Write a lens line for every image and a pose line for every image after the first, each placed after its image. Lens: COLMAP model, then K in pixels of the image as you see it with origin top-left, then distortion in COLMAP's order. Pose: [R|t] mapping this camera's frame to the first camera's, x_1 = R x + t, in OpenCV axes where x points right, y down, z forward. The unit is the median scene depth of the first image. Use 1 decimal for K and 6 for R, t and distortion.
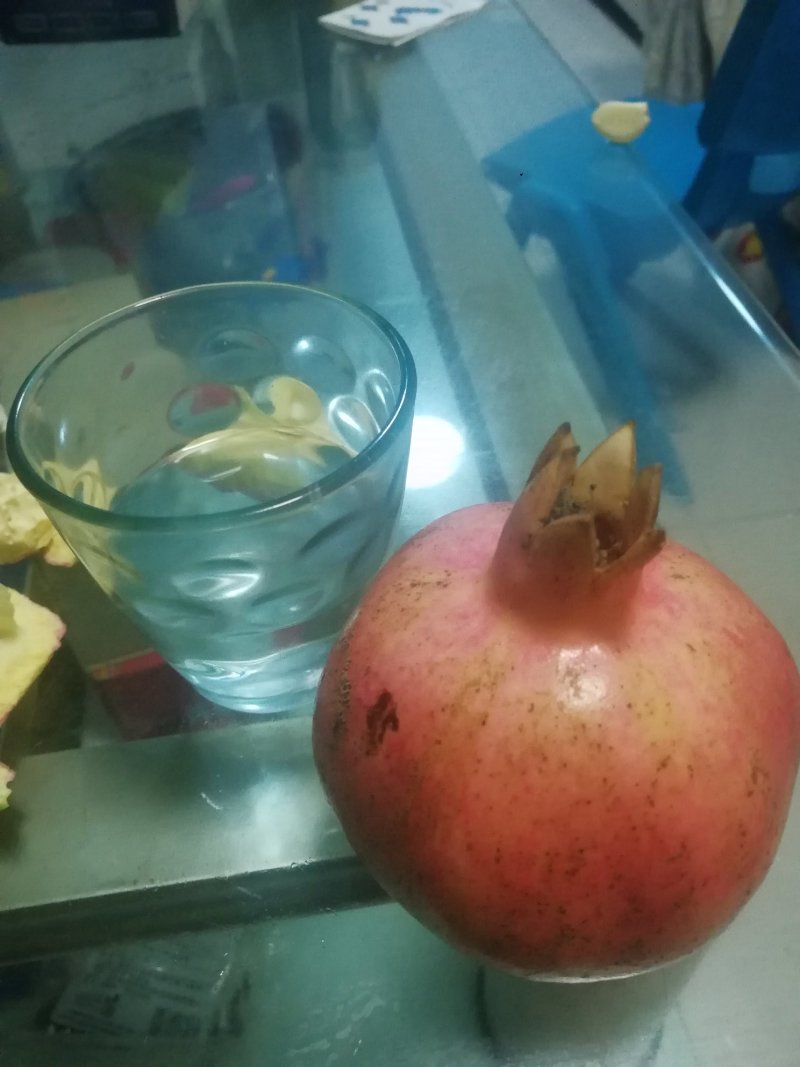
lens RADIAL K [[911.2, 0, 366.8], [0, 911.2, 540.0], [0, 0, 1]] dist [-0.067254, 0.048274]
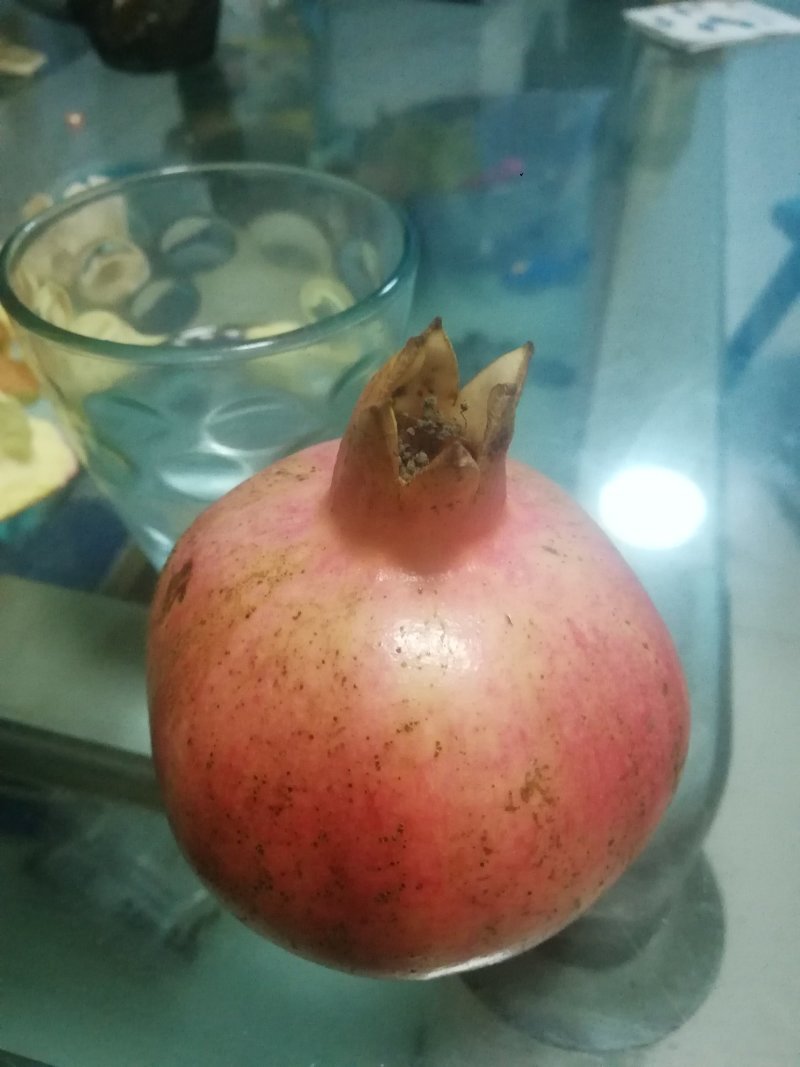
lens RADIAL K [[911.2, 0, 366.8], [0, 911.2, 540.0], [0, 0, 1]] dist [-0.067254, 0.048274]
pose [[0.920680, 0.314521, -0.231138, 0.415177], [-0.316773, 0.948079, 0.028311, 0.067769], [0.228041, 0.047153, 0.972509, 0.153292]]
